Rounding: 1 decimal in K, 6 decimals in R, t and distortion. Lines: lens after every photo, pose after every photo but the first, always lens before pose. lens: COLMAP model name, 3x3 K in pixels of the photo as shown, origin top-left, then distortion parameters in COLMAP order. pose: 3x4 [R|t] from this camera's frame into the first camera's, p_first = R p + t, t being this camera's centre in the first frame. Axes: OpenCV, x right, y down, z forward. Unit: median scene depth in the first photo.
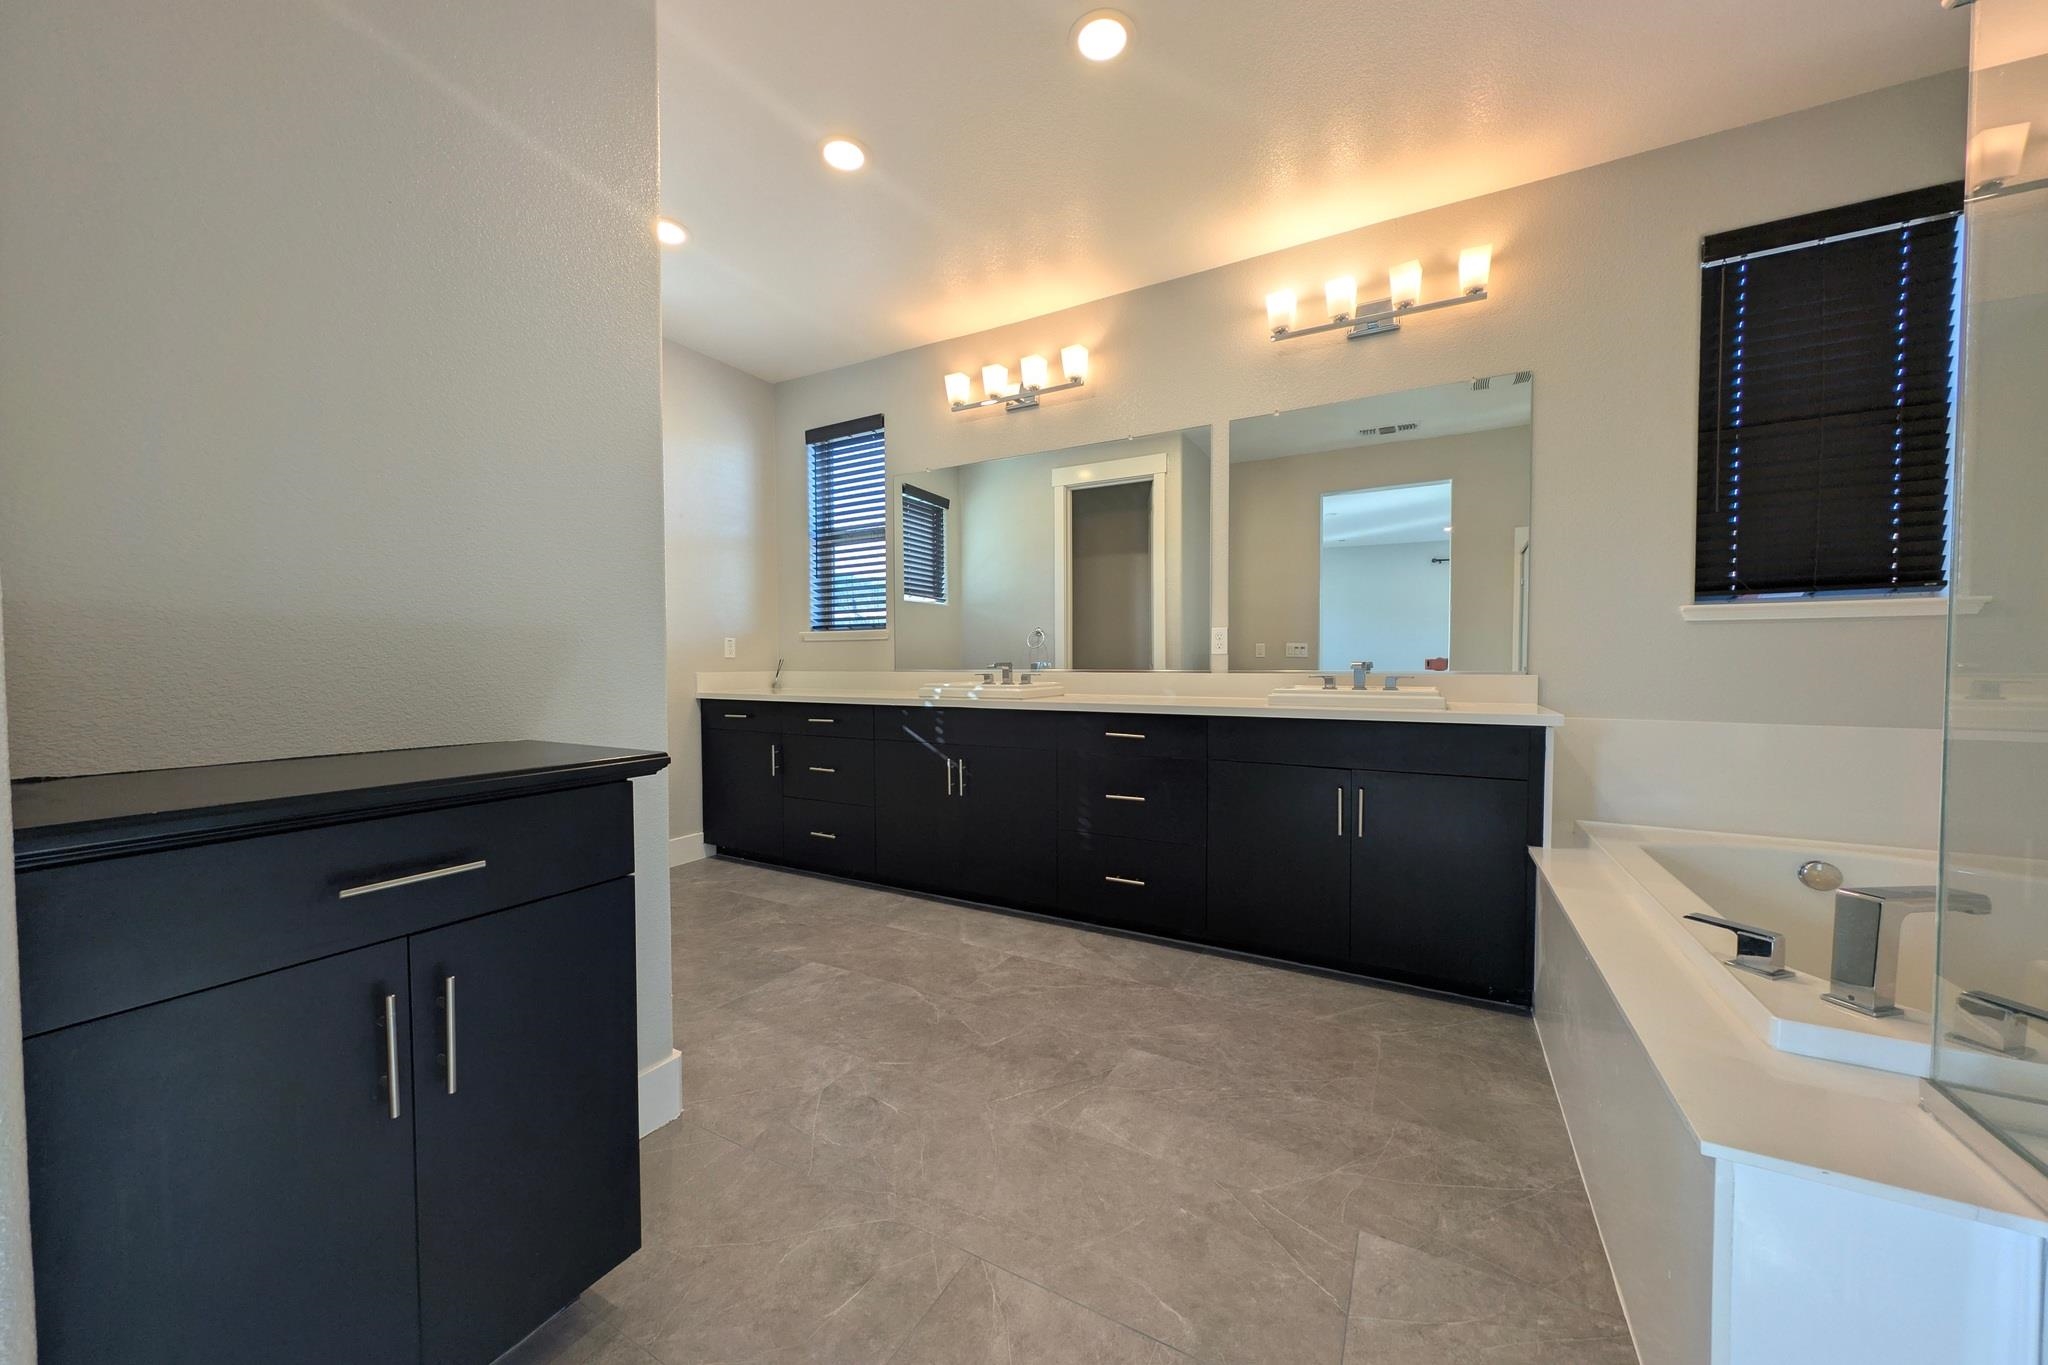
lens RADIAL K [[731.2, 0, 1025.8], [0, 731.2, 686.5], [0, 0, 1]] dist [0.006040, -0.002292]
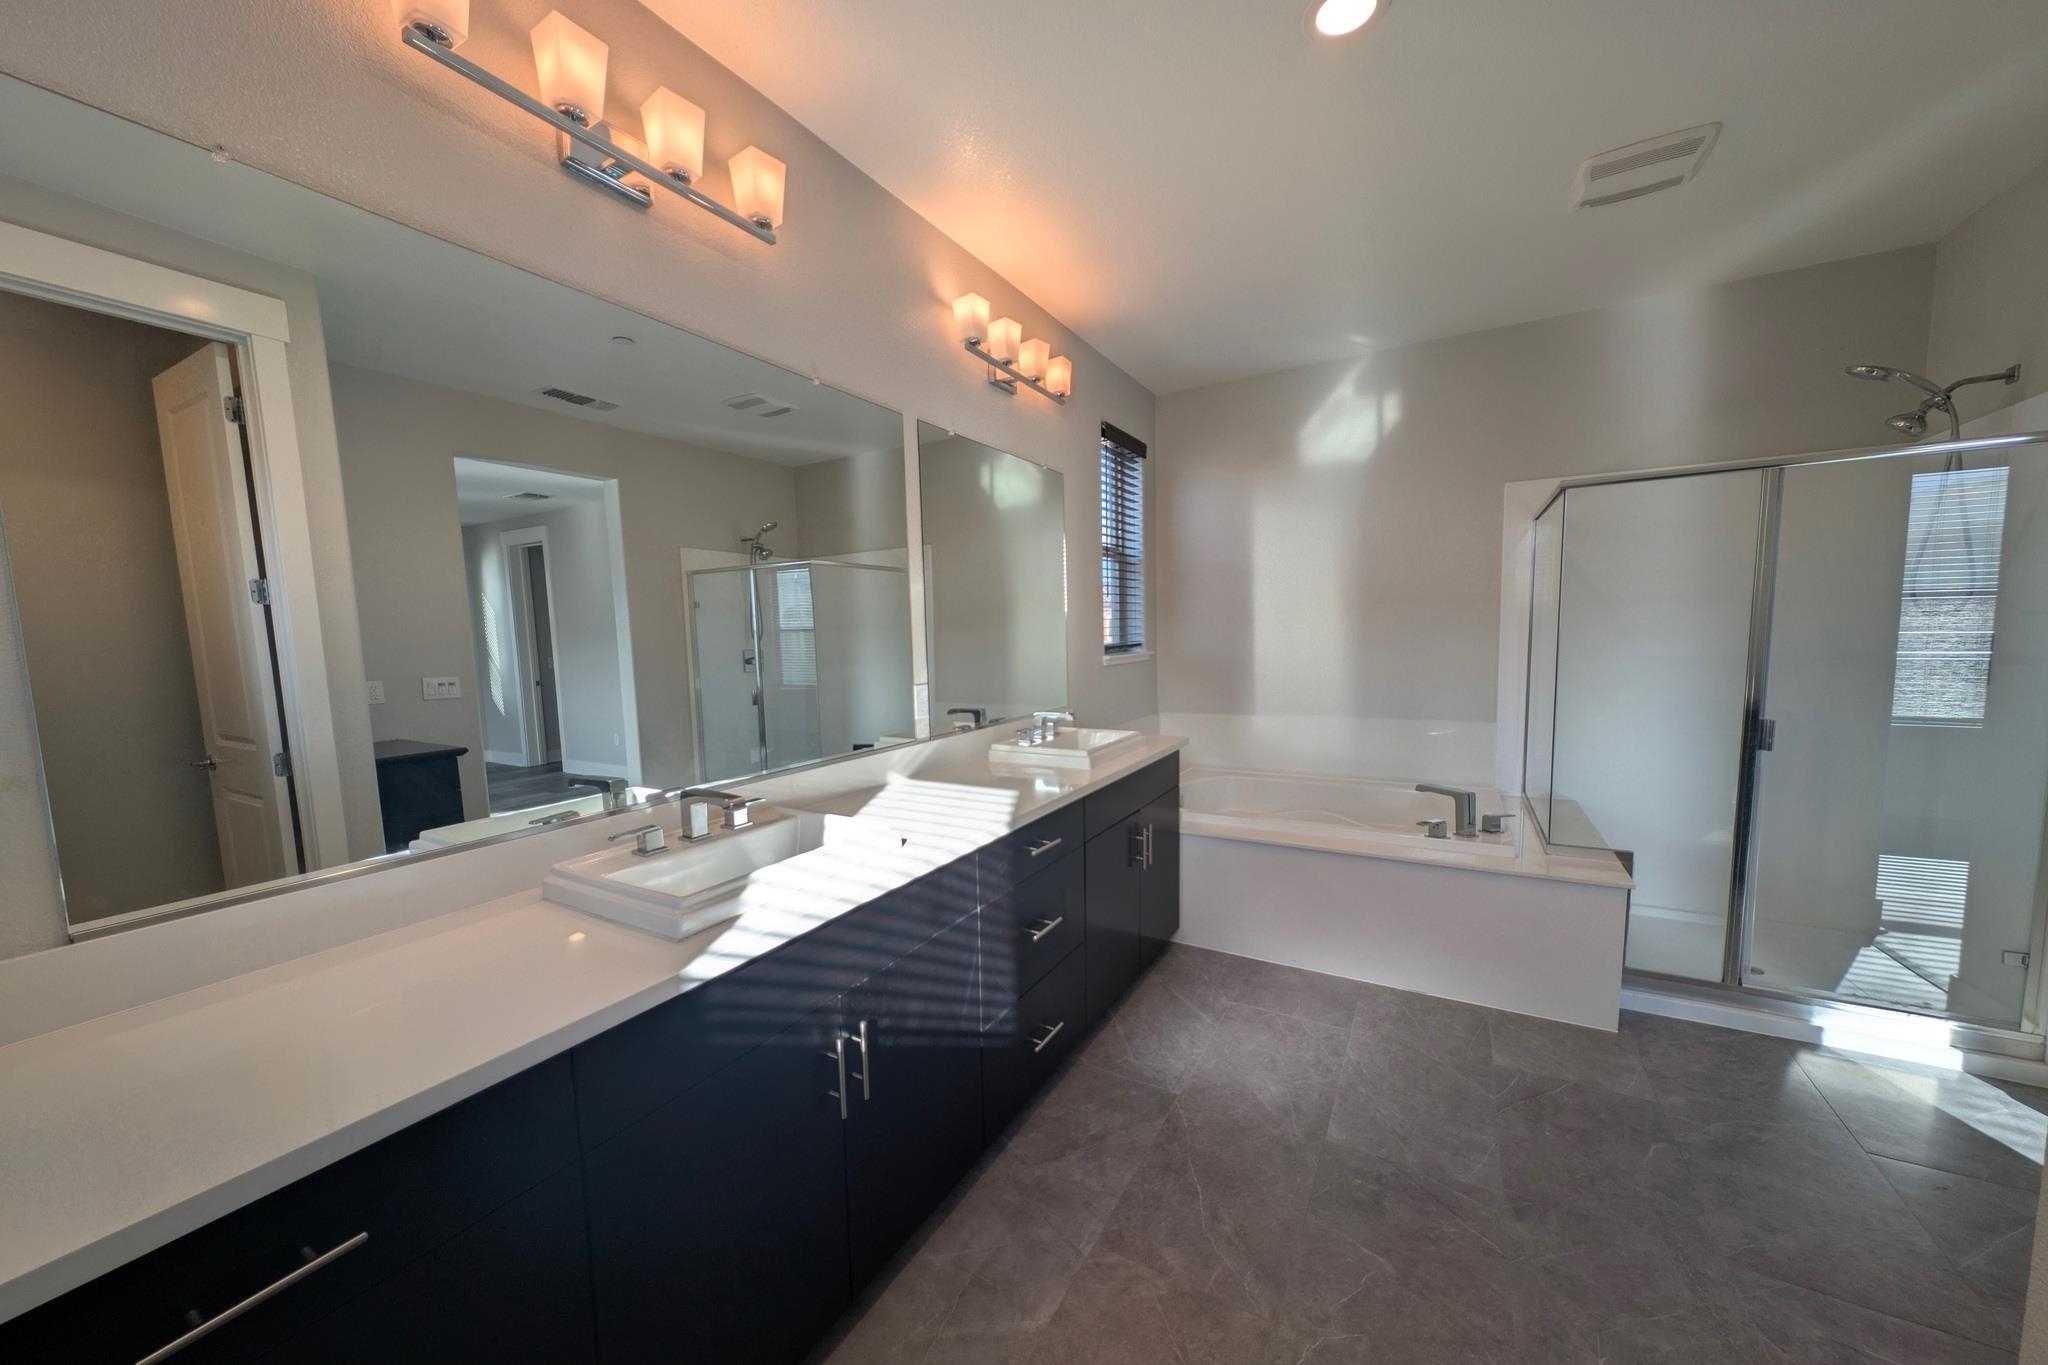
lens RADIAL K [[731.2, 0, 1026.9], [0, 731.2, 693.3], [0, 0, 1]] dist [0.006040, -0.002292]
pose [[0.022711, -0.083646, 0.996237, -0.594718], [0.060098, 0.994806, 0.082156, -0.147658], [-0.997934, 0.058006, 0.027620, 1.014841]]
